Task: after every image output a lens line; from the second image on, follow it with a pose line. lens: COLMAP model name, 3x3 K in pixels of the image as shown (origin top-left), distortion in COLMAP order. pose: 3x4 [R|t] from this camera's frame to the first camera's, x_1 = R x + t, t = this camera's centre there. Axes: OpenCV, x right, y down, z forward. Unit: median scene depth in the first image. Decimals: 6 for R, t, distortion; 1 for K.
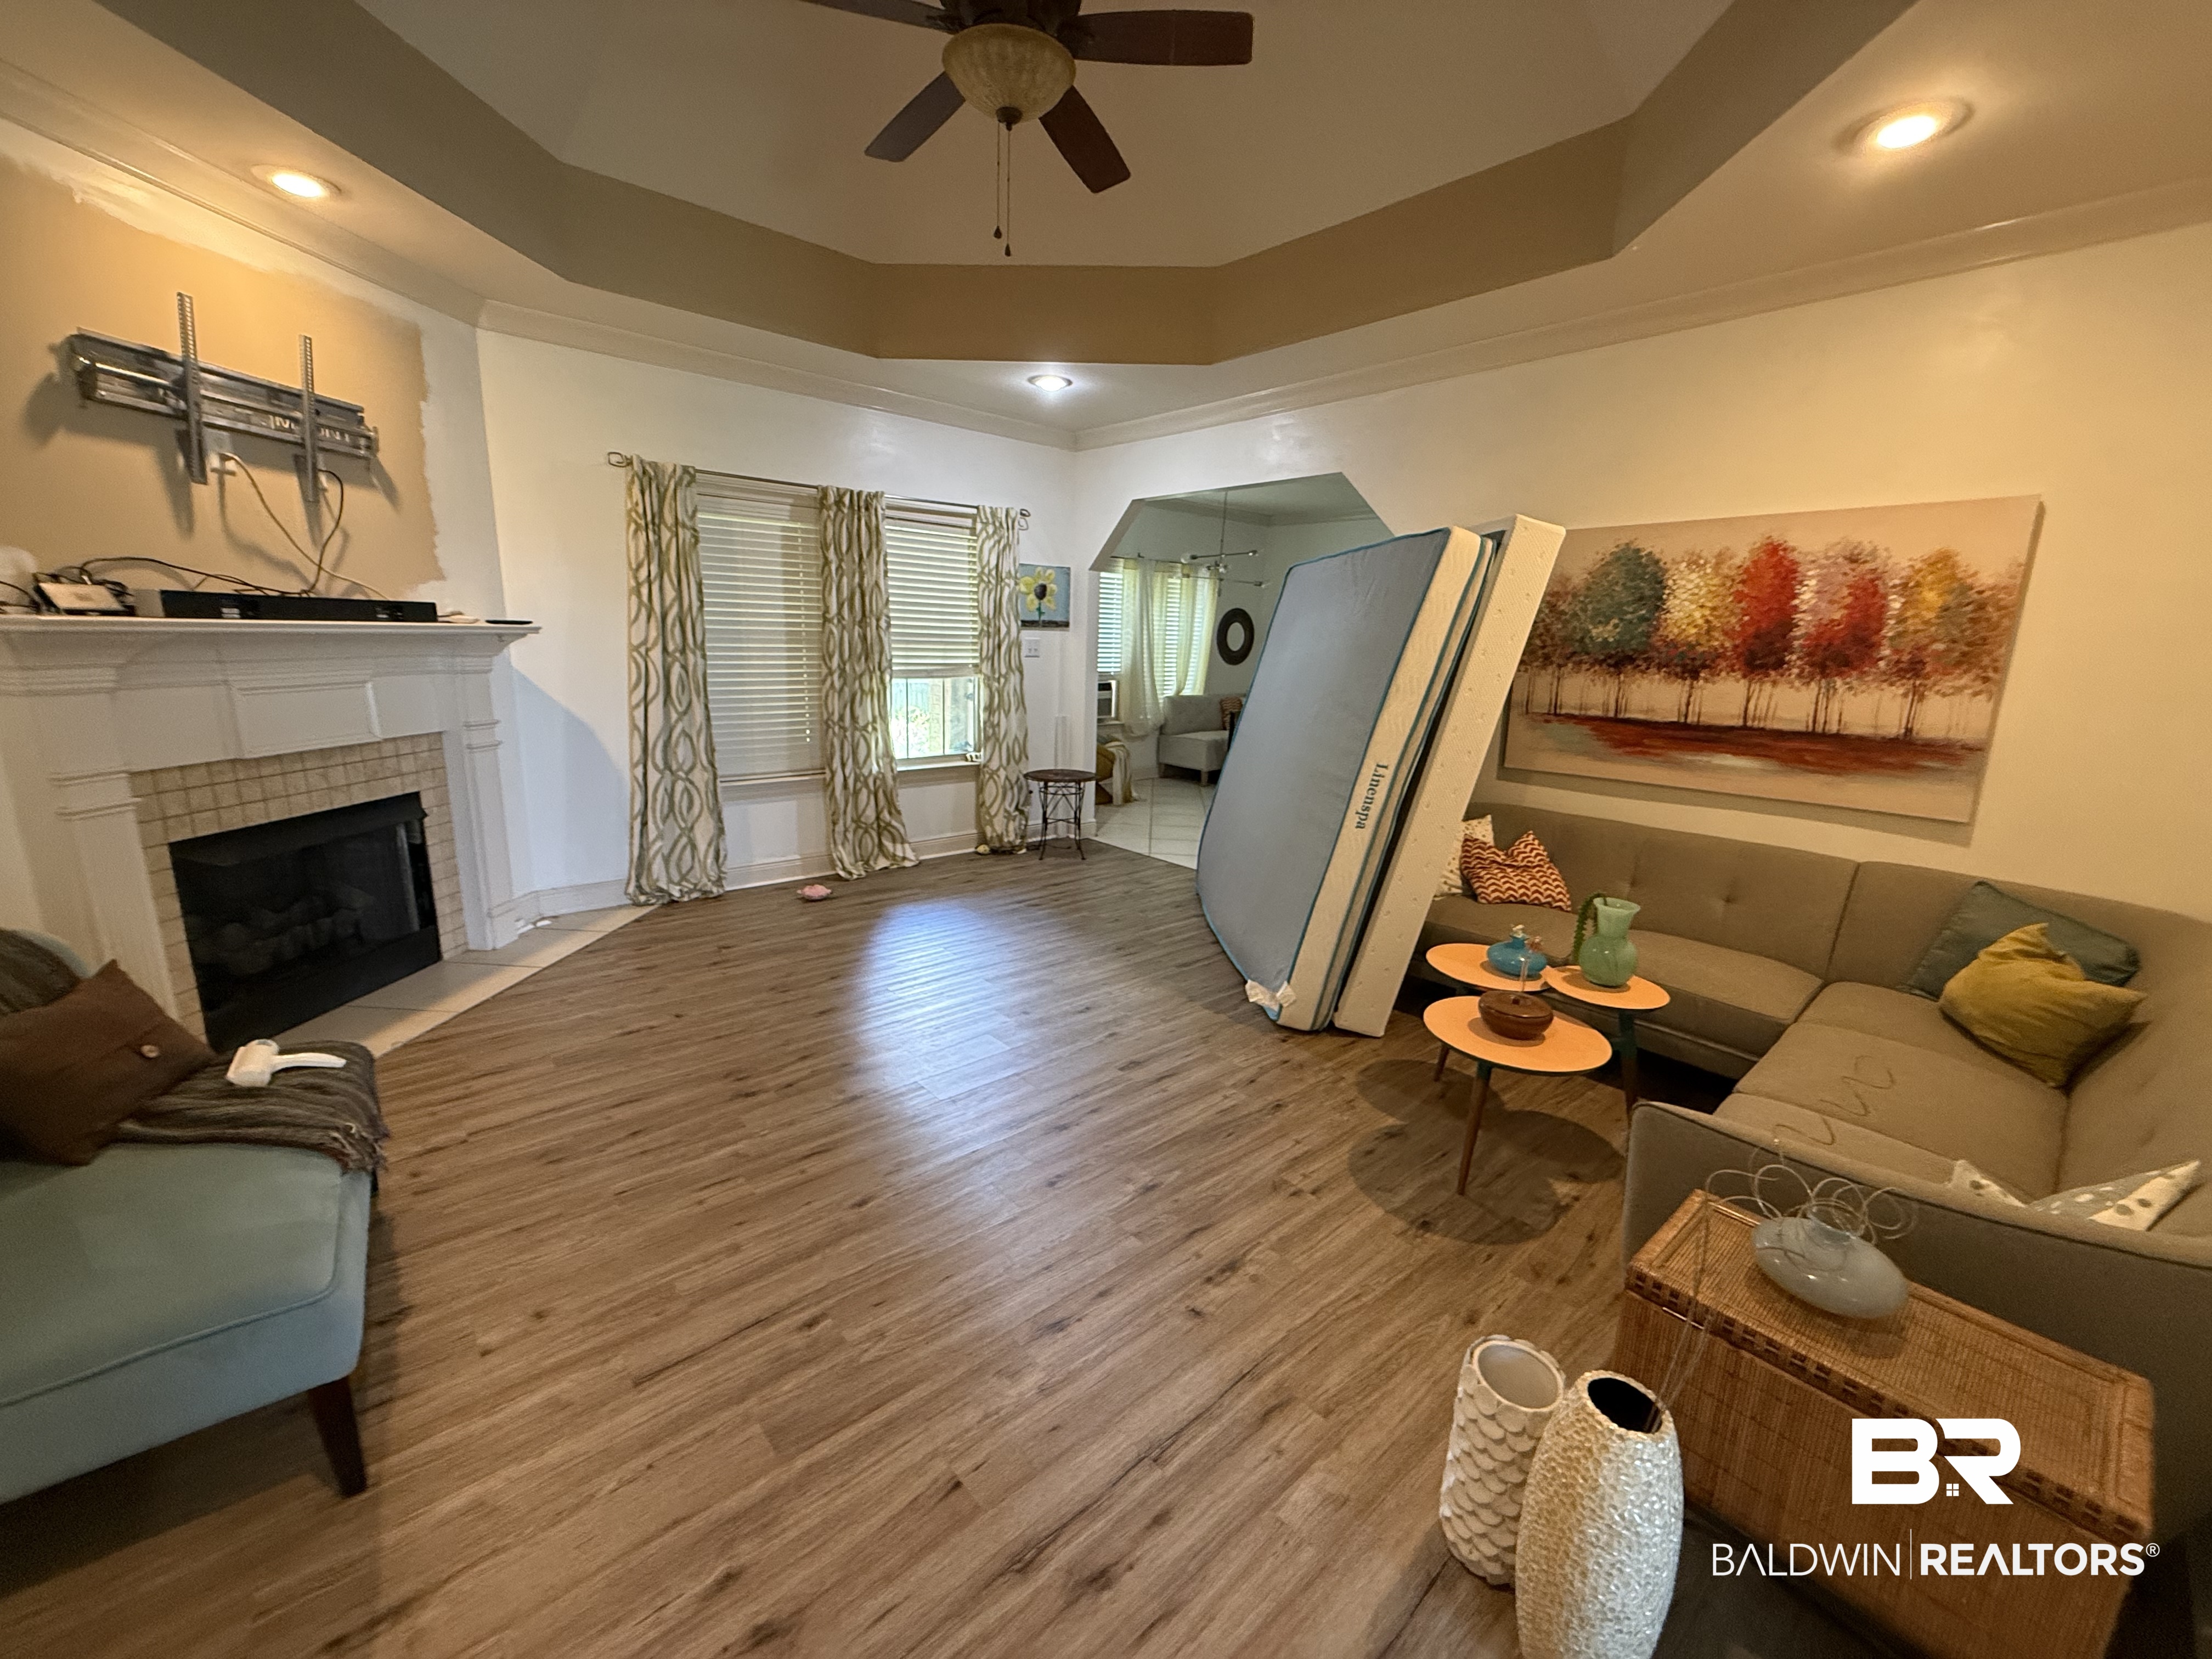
lens RADIAL K [[886.3, 0, 1102.8], [0, 886.3, 821.0], [0, 0, 1]] dist [0.004081, 0.000097]
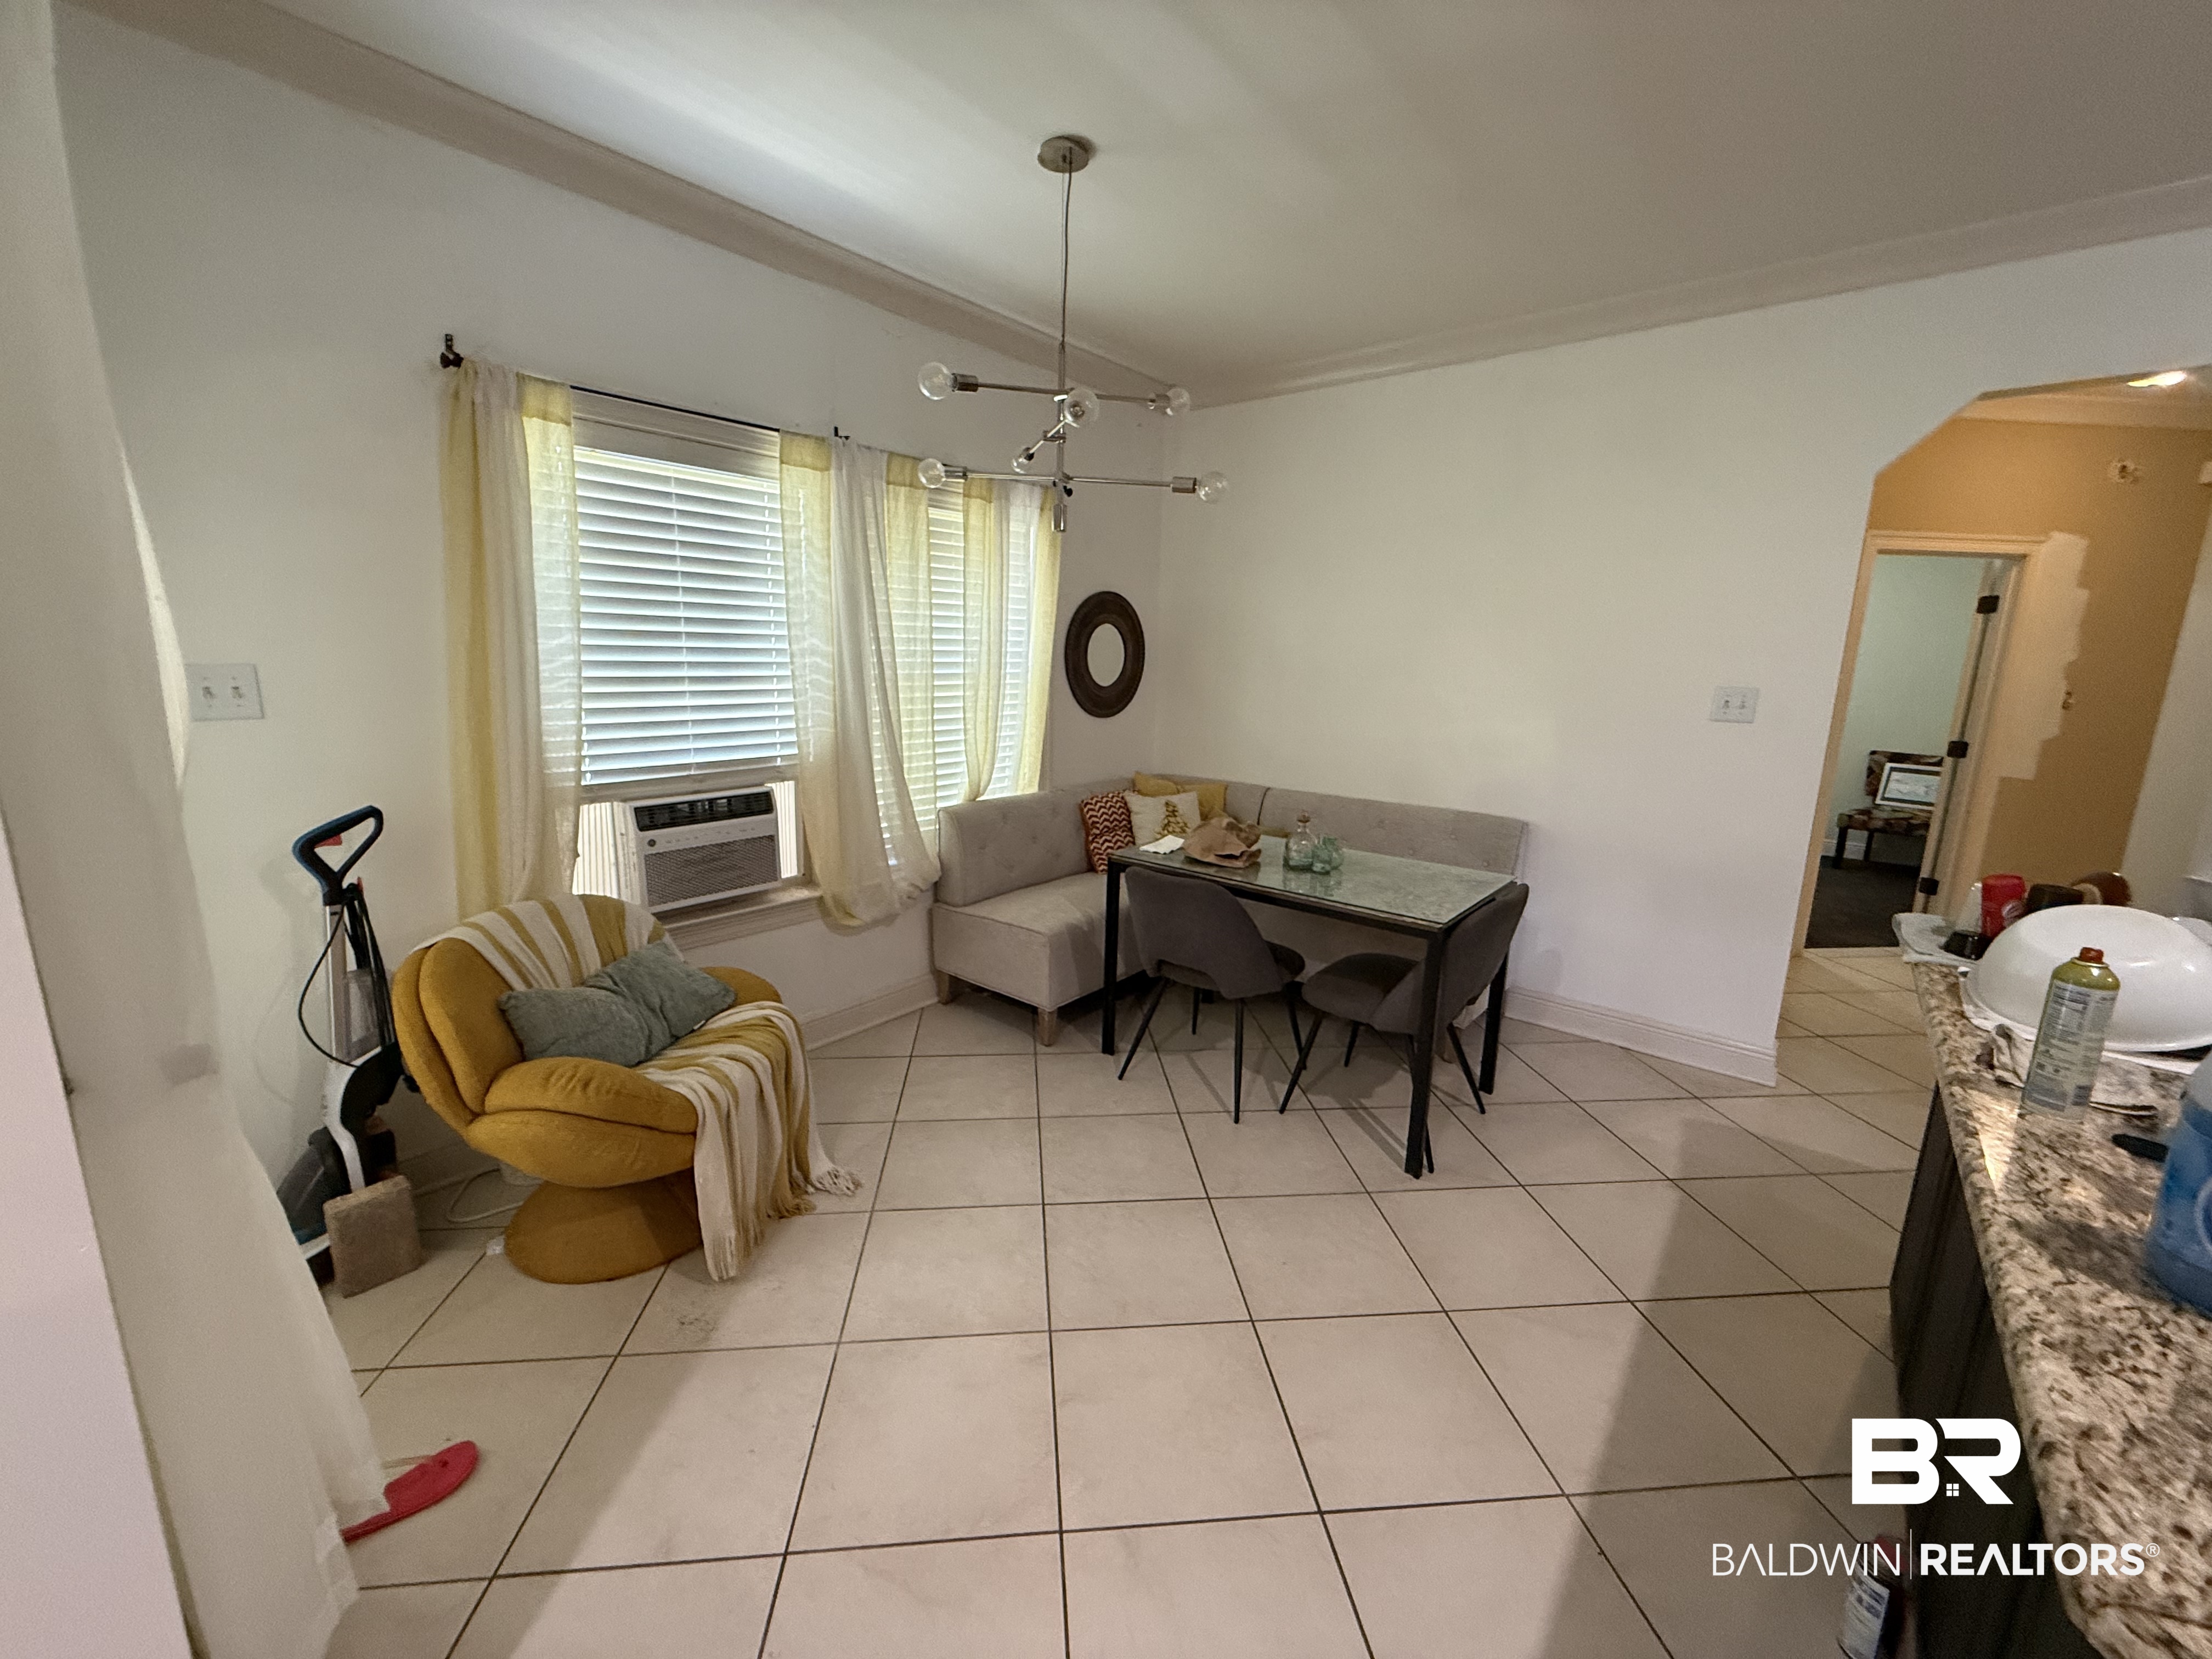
lens RADIAL K [[886.3, 0, 1098.5], [0, 886.3, 826.0], [0, 0, 1]] dist [0.004081, 0.000097]
pose [[0.987426, -0.047522, 0.150771, 0.186799], [0.050269, 0.998631, -0.014461, -0.288758], [-0.149878, 0.021858, 0.988463, 1.398040]]
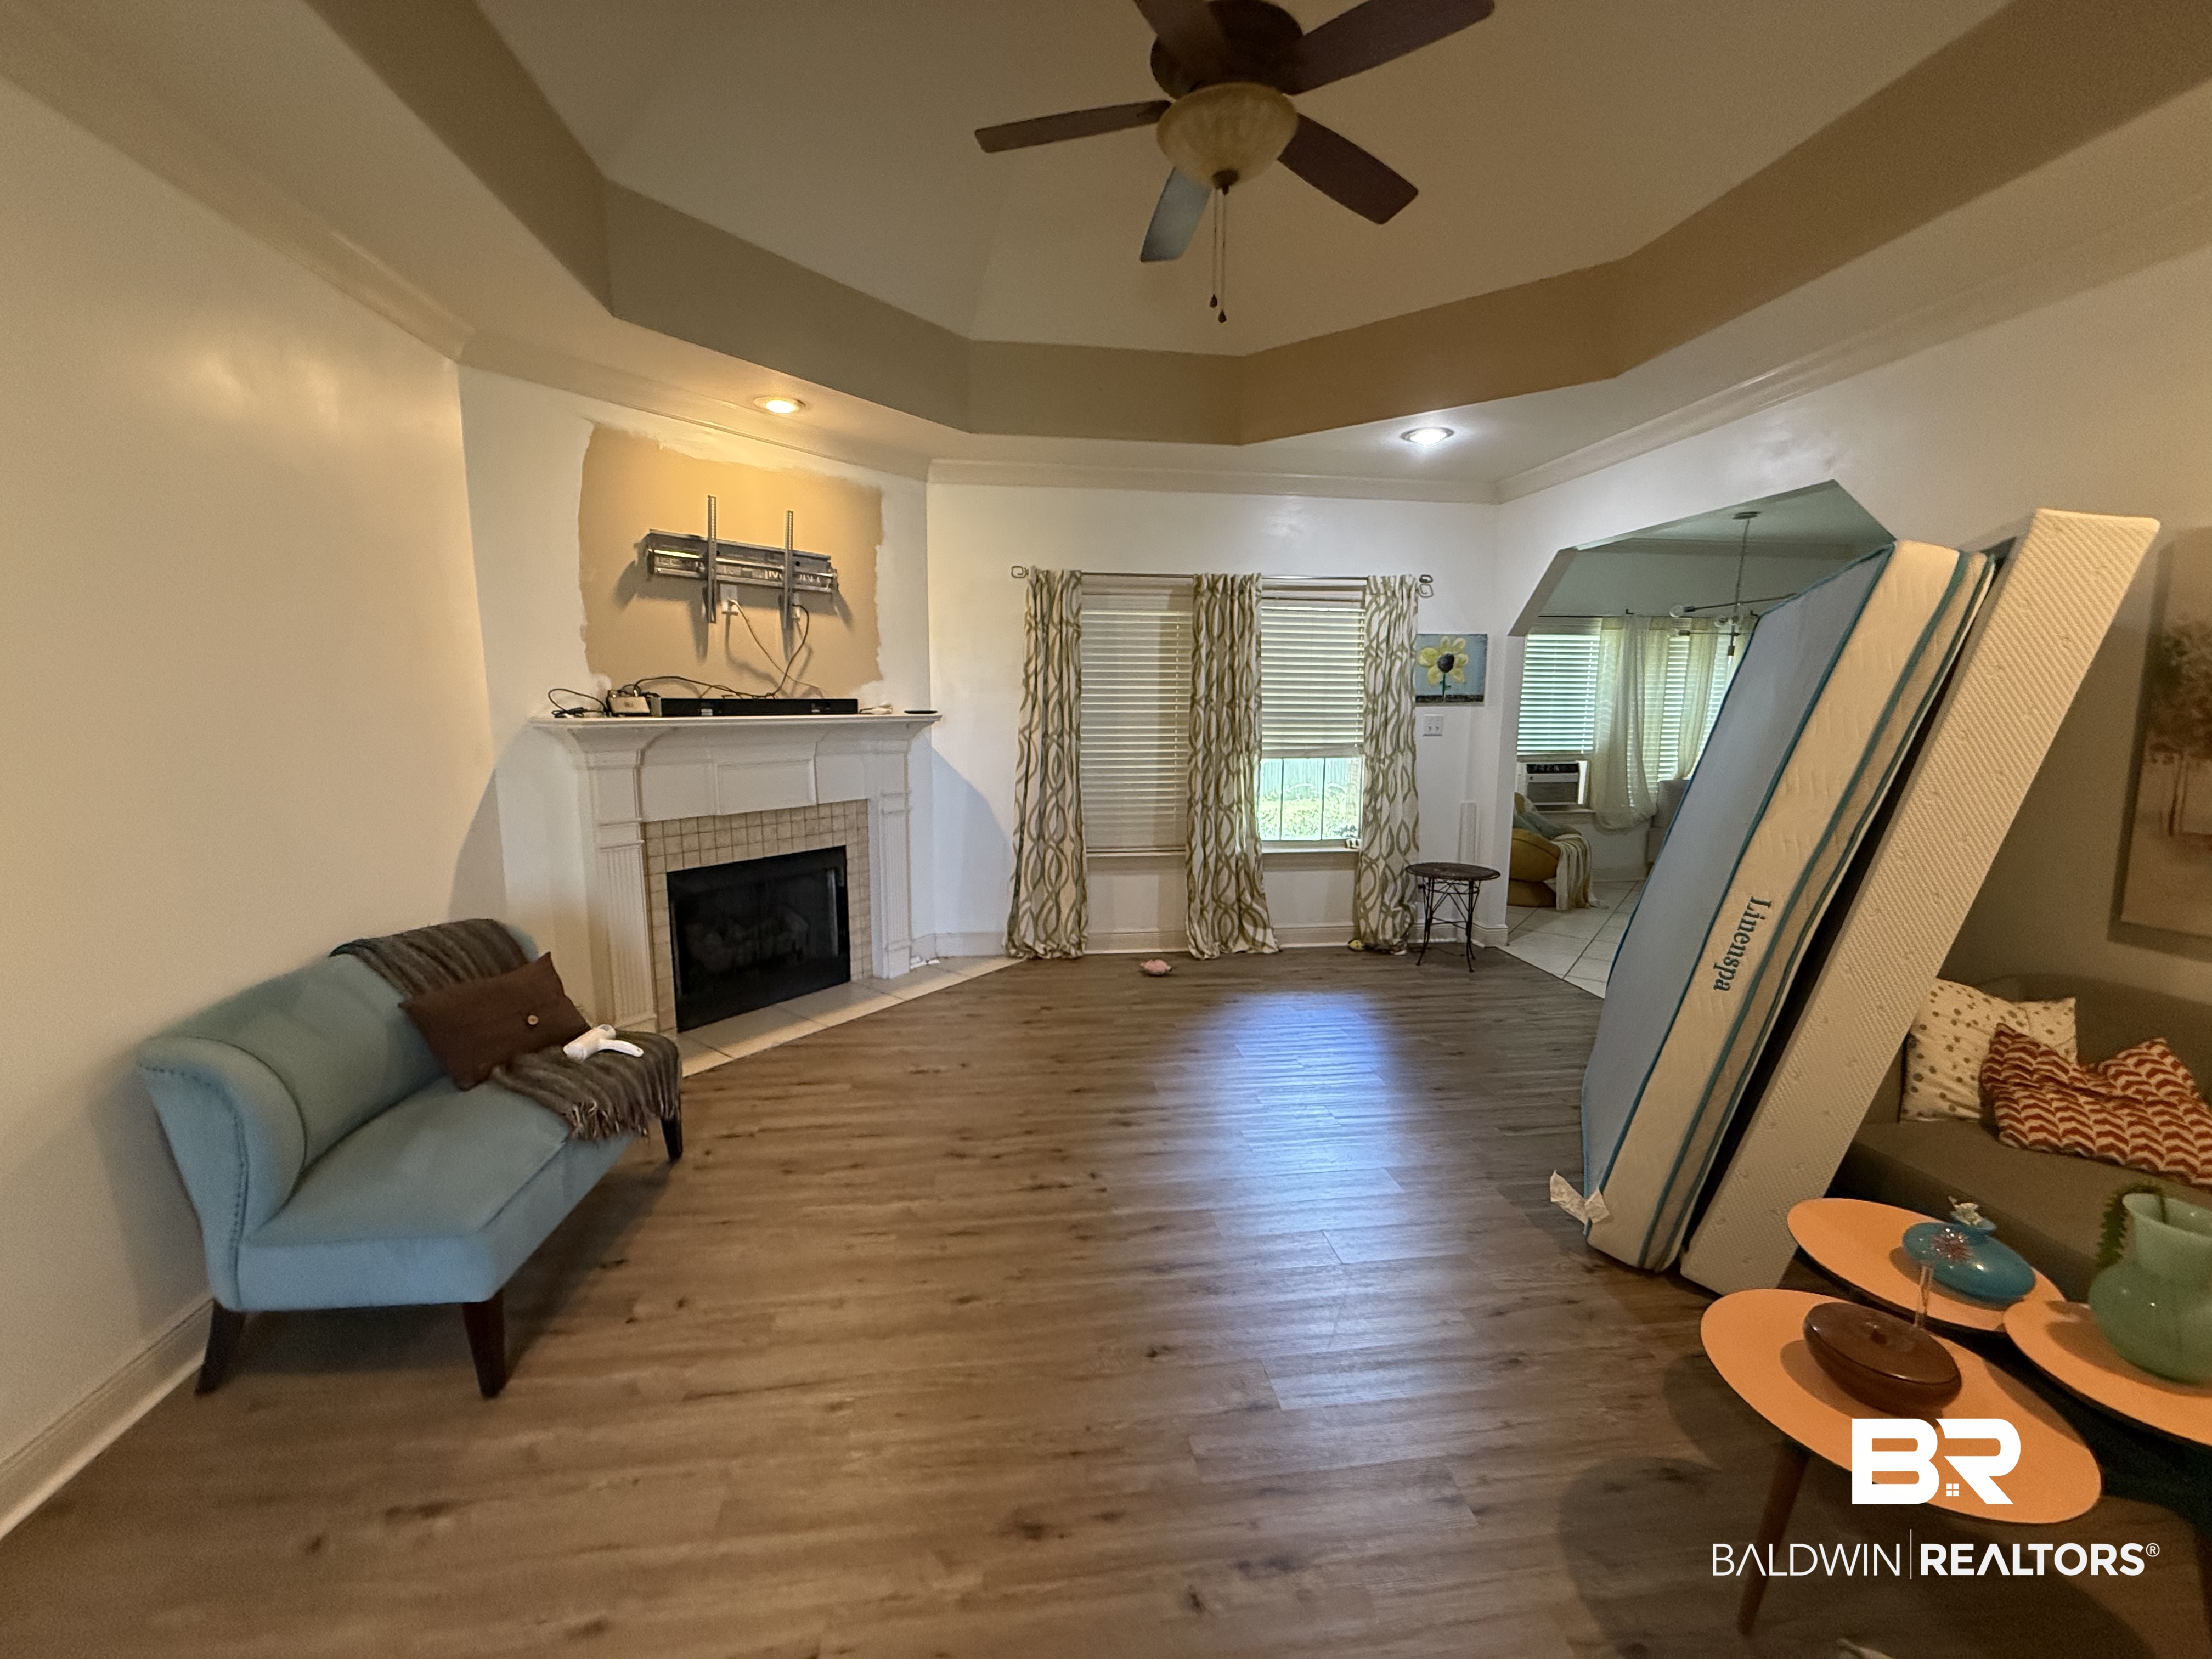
lens RADIAL K [[886.3, 0, 1108.1], [0, 886.3, 822.2], [0, 0, 1]] dist [0.004081, 0.000097]
pose [[0.833714, 0.050245, -0.549906, 0.227728], [-0.093999, 0.994231, -0.051668, -0.034458], [0.544138, 0.094767, 0.833627, 0.137323]]
